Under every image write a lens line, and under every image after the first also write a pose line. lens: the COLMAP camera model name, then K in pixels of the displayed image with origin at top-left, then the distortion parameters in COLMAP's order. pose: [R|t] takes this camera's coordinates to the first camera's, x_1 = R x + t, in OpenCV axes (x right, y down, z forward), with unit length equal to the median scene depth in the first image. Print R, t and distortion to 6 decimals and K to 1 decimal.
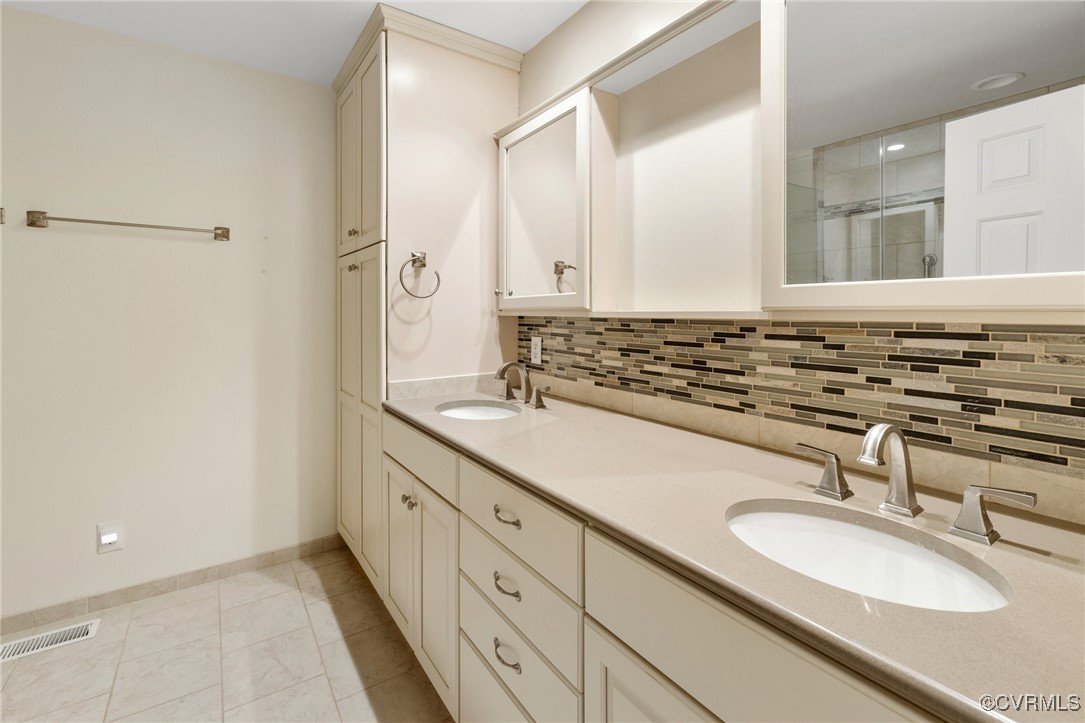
lens RADIAL K [[493.0, 0, 539.8], [0, 493.0, 312.3], [0, 0, 1]] dist [-0.001217, -0.000192]
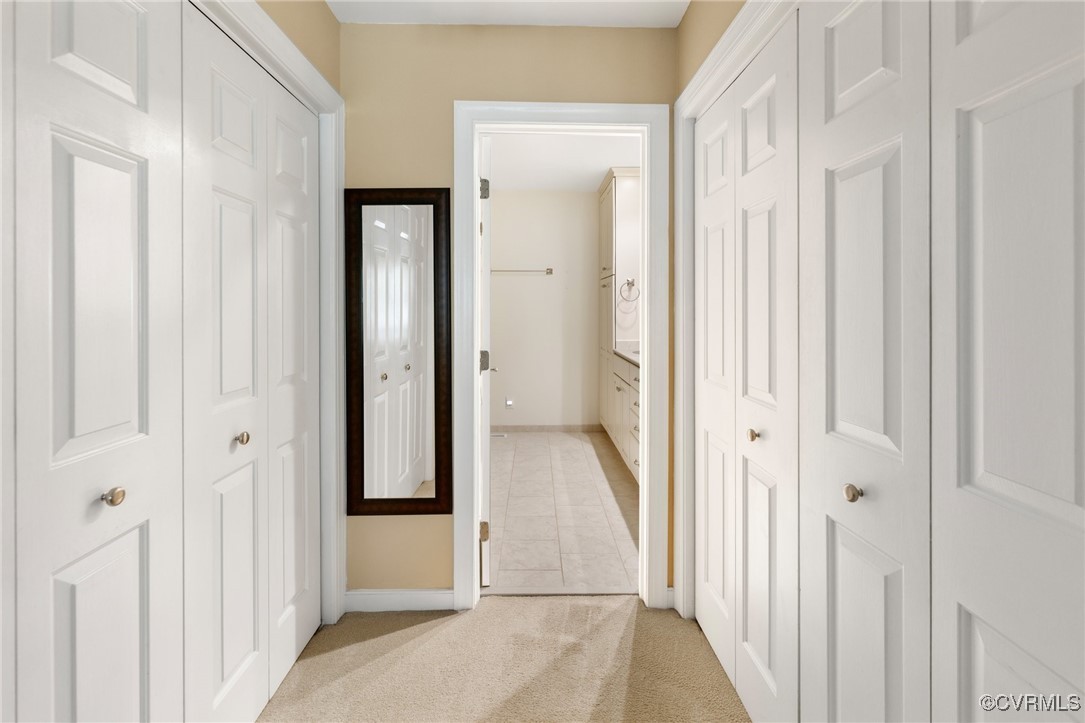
lens RADIAL K [[493.0, 0, 539.8], [0, 493.0, 312.3], [0, 0, 1]] dist [-0.001217, -0.000192]
pose [[0.837164, 0.005332, -0.546926, 0.544584], [-0.000659, 0.999962, 0.008741, 0.000021], [0.546952, -0.006957, 0.837135, -0.904109]]
